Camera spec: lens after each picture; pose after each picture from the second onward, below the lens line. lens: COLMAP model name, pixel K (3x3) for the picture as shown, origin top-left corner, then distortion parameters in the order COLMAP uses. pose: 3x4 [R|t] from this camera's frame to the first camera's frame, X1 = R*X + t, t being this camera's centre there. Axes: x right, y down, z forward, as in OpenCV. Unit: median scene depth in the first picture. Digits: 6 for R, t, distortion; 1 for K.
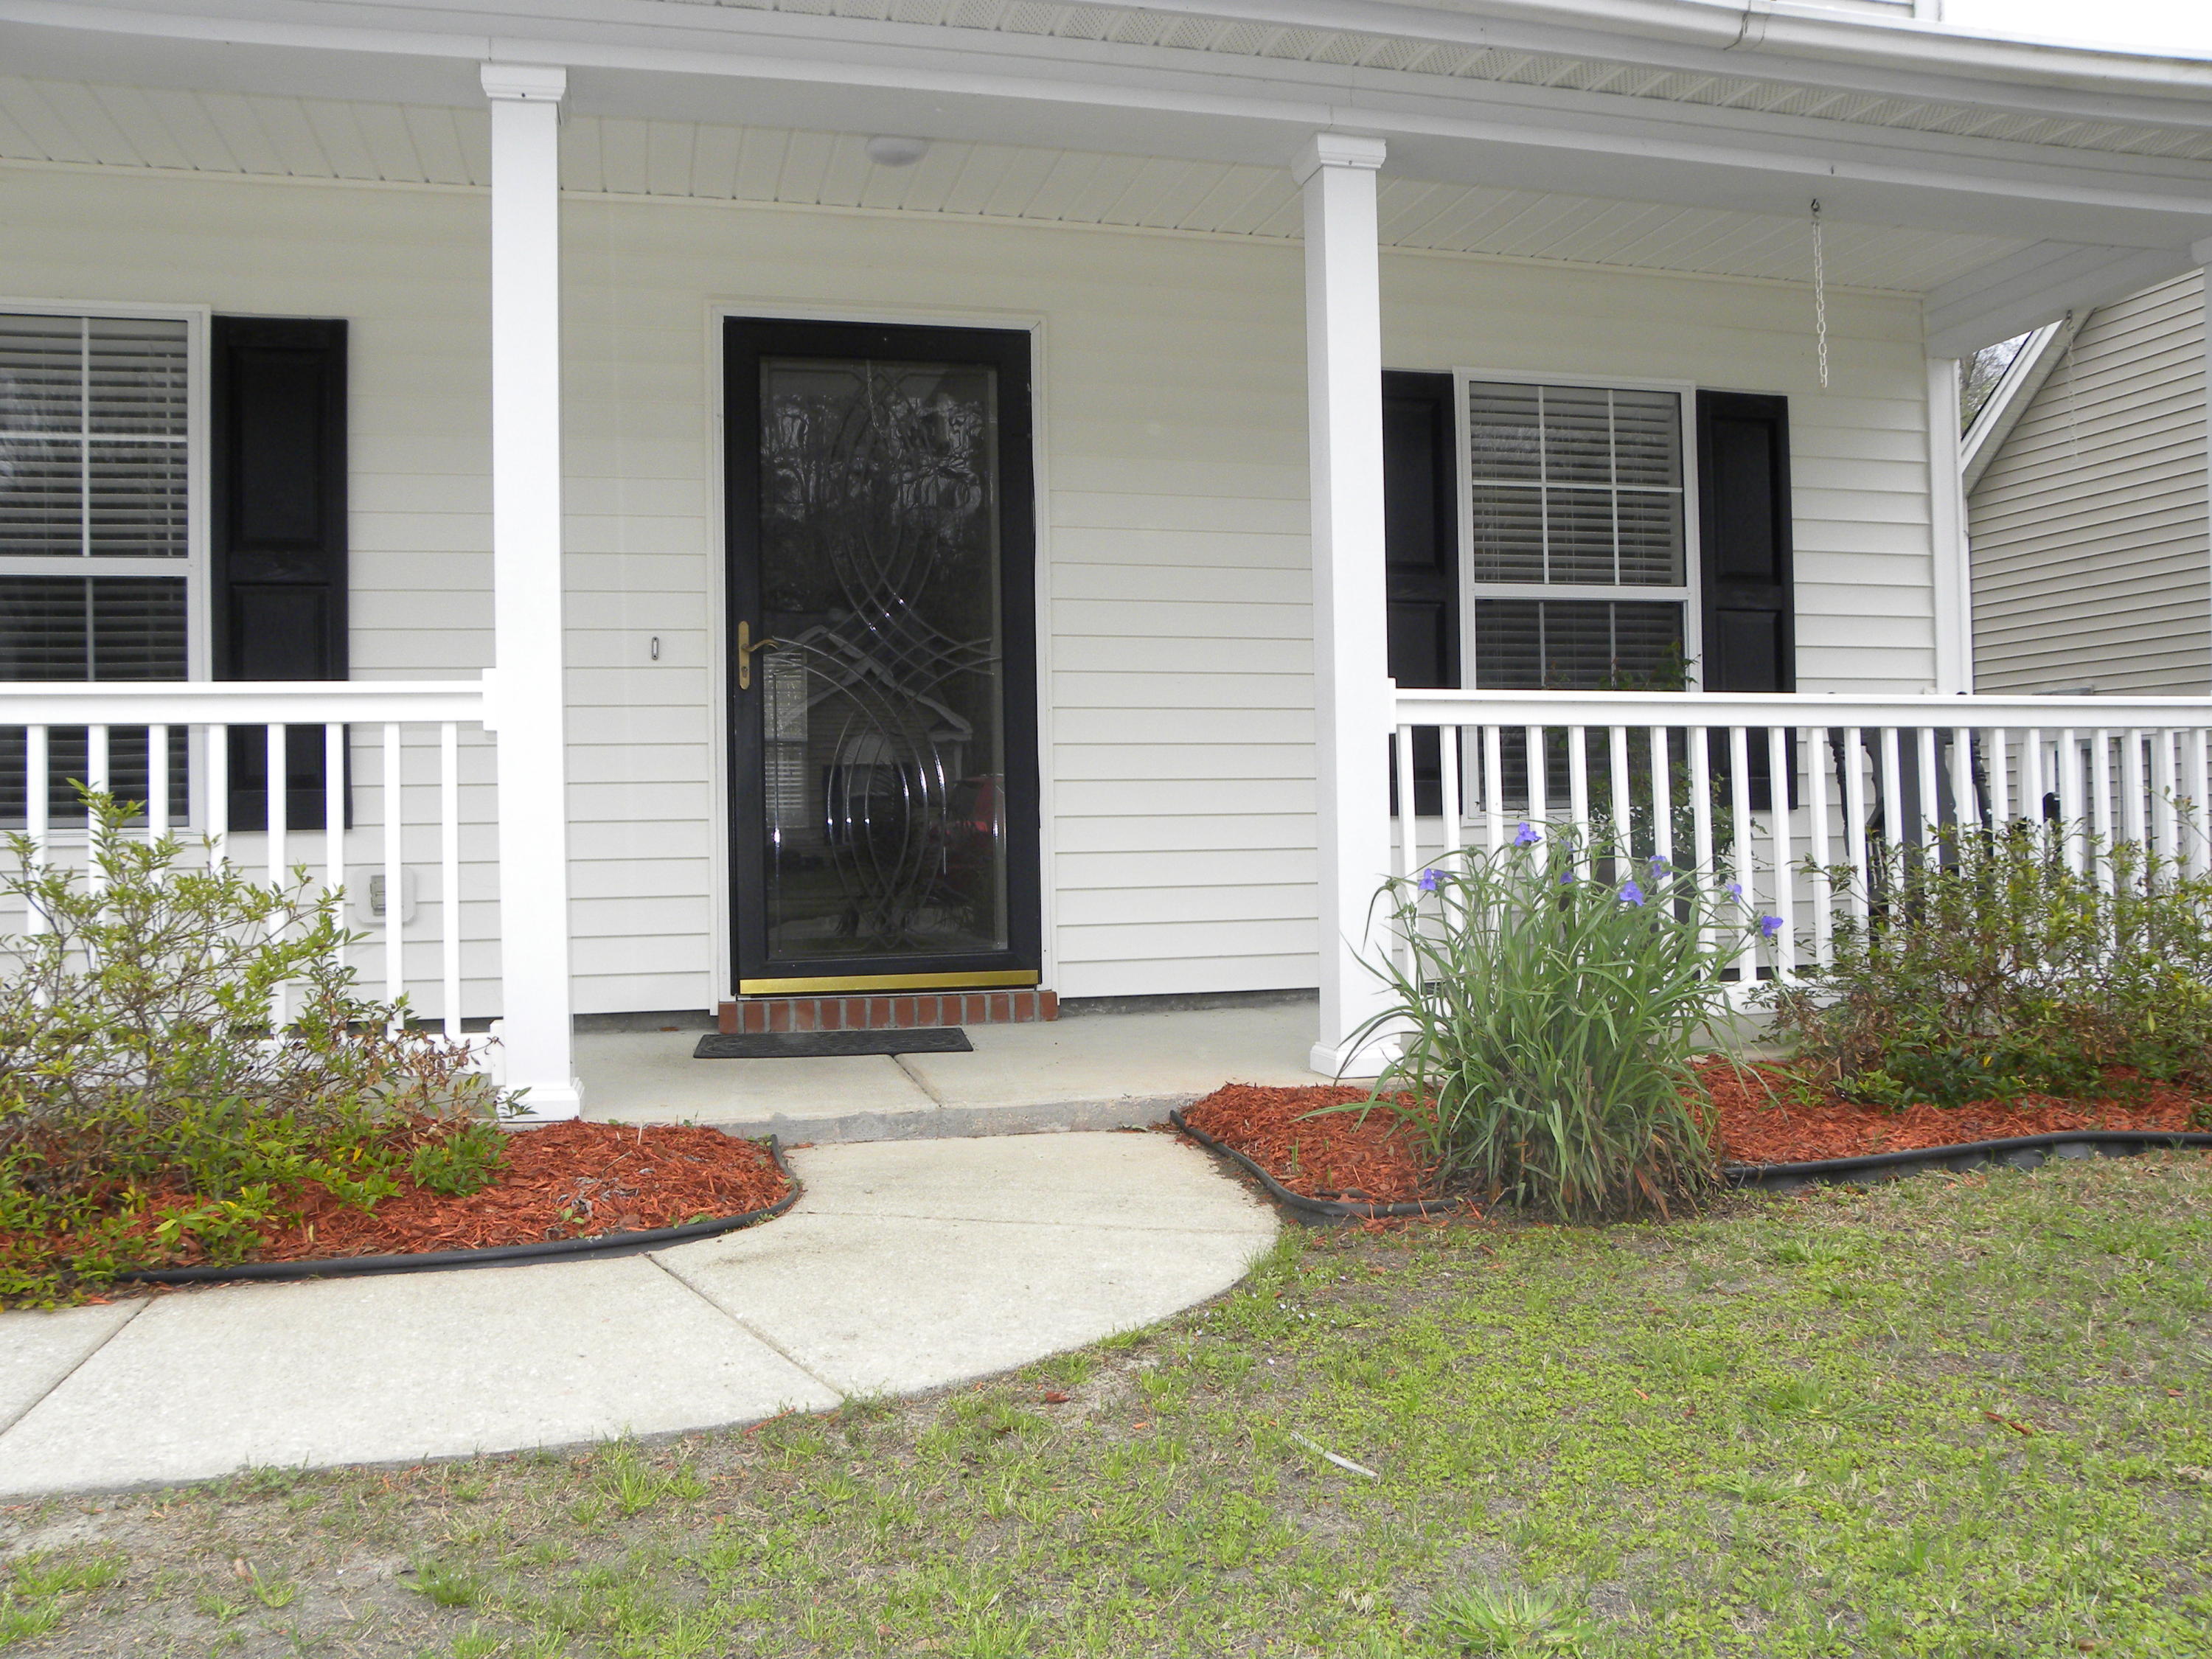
lens RADIAL K [[1832.8, 0, 1106.0], [0, 1832.8, 829.5], [0, 0, 1]] dist [-0.077712, 0.003881]
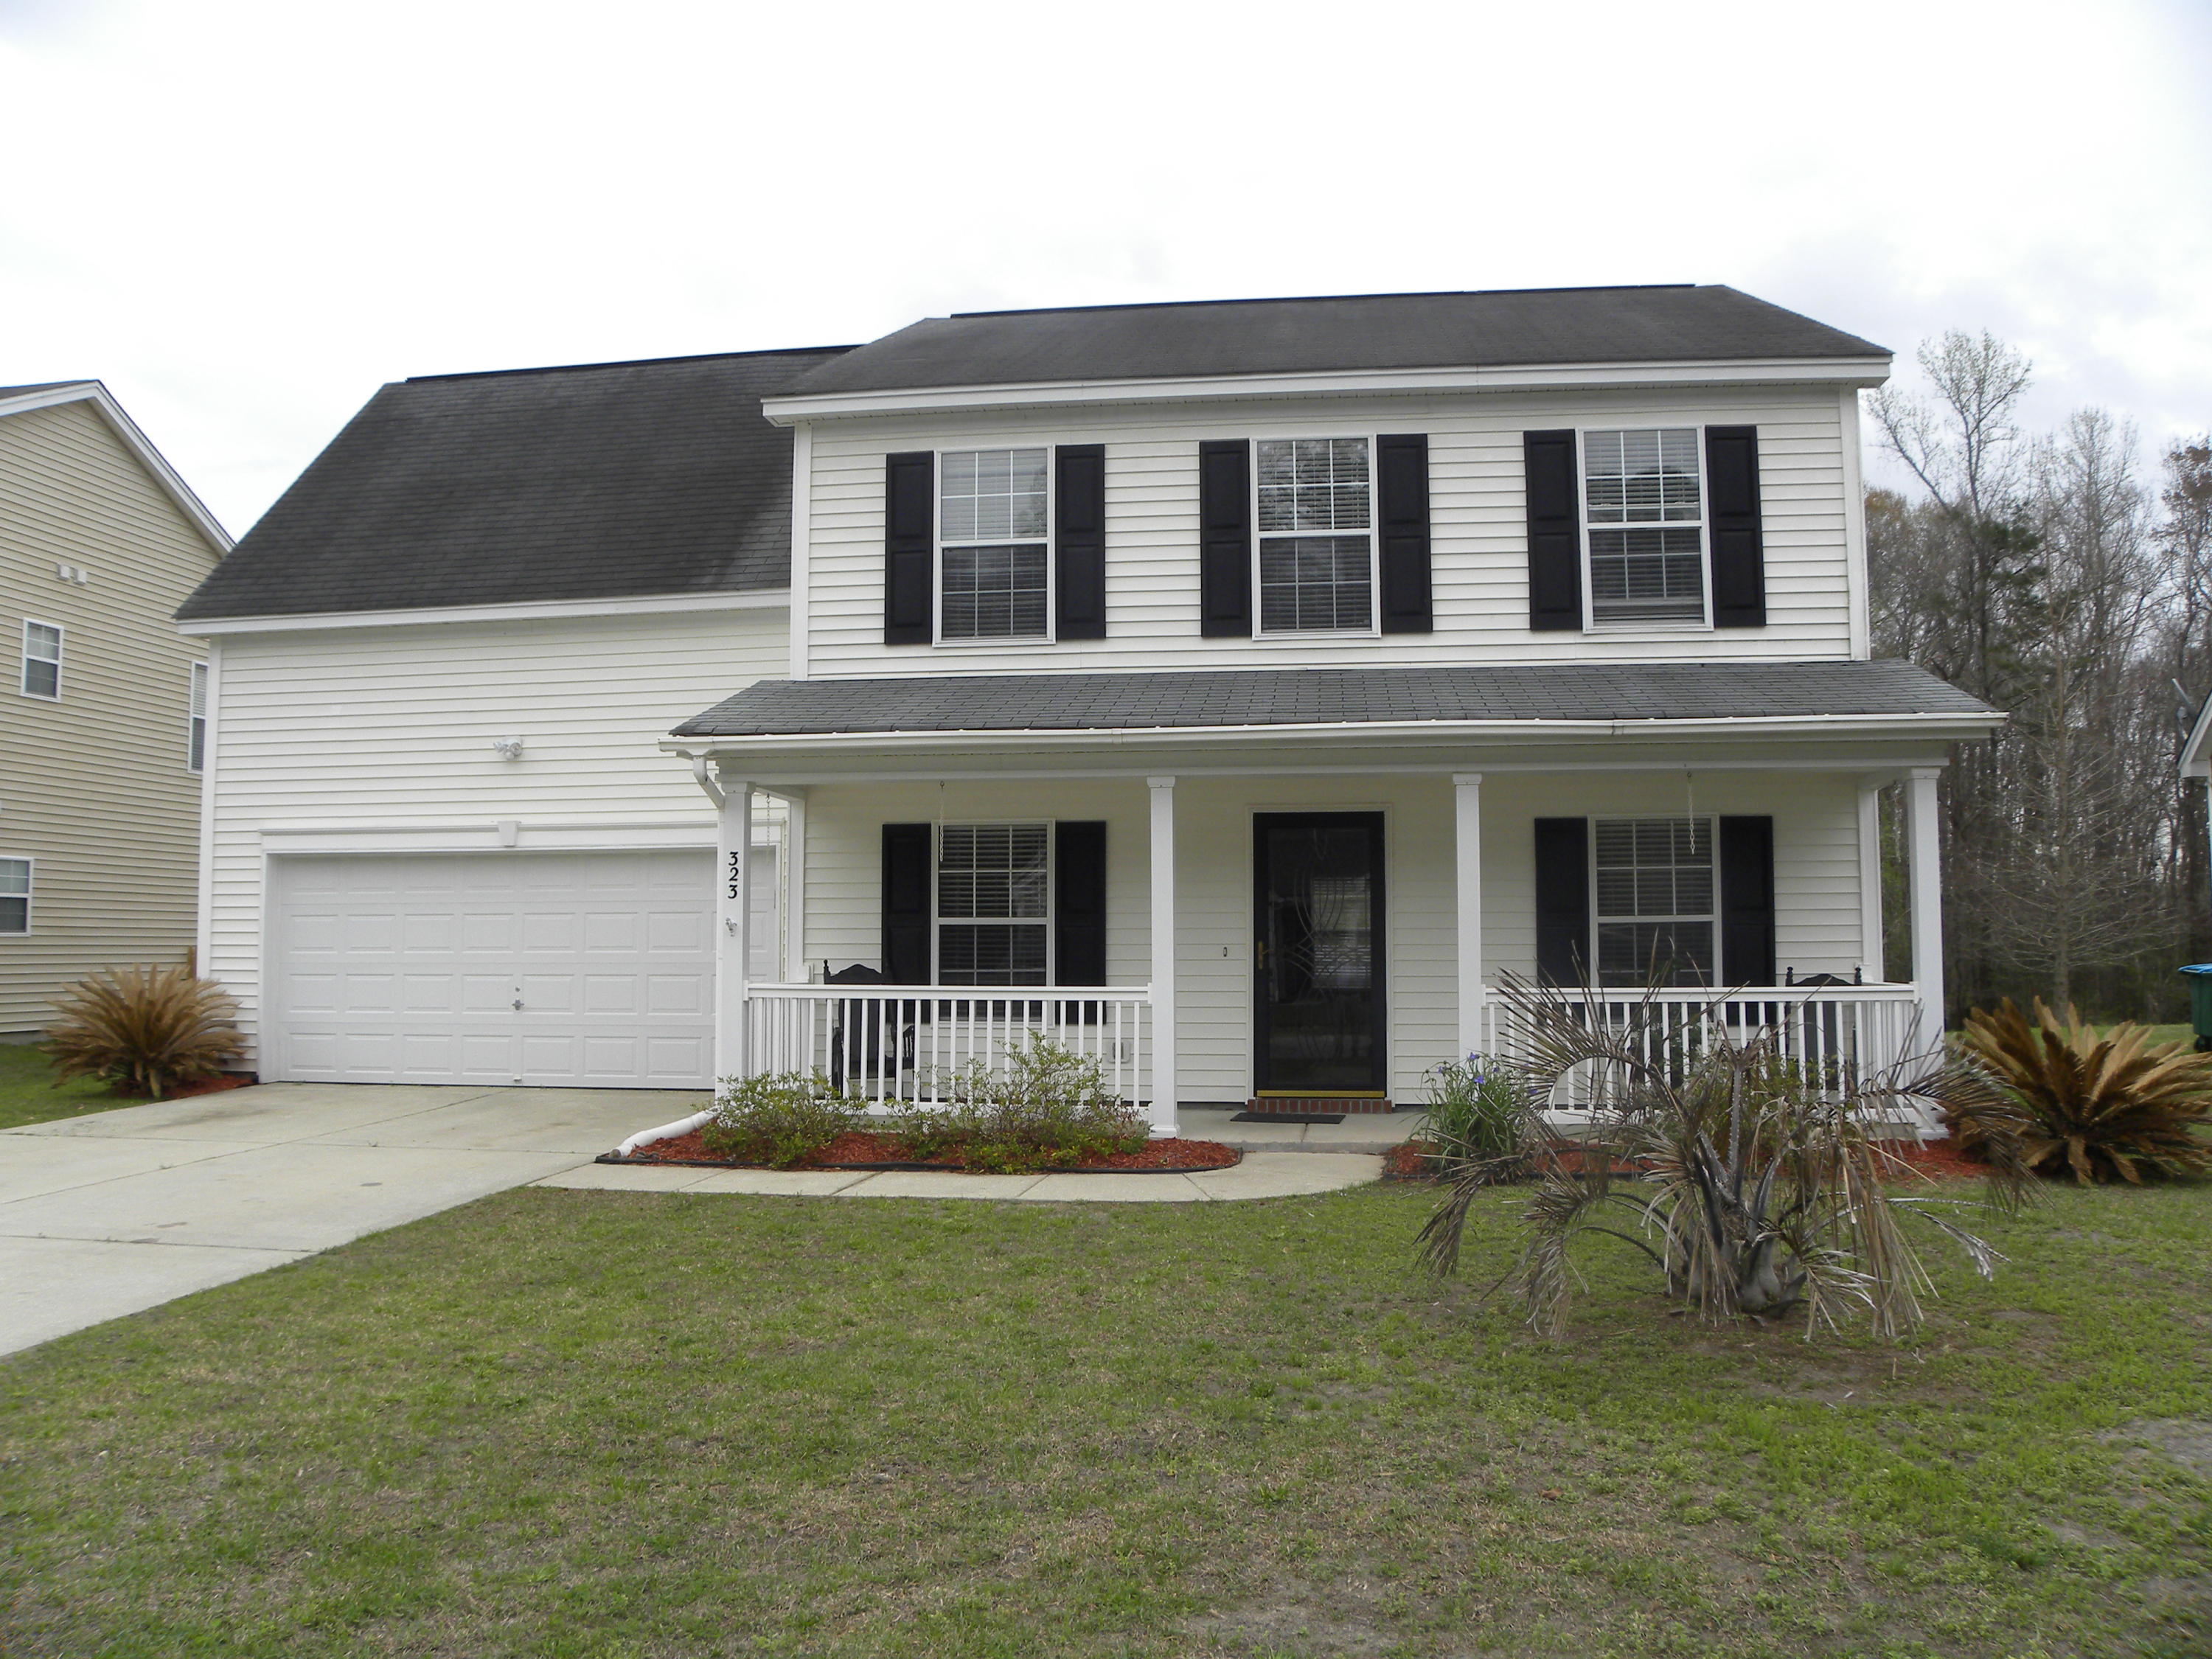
lens RADIAL K [[1650.0, 0, 1106.0], [0, 1650.0, 829.5], [0, 0, 1]] dist [-0.134672, 0.065863]
pose [[0.919810, -0.013366, -0.392136, 0.631873], [-0.012609, 0.997896, -0.063591, -0.162294], [0.392161, 0.063436, 0.917707, -1.462754]]
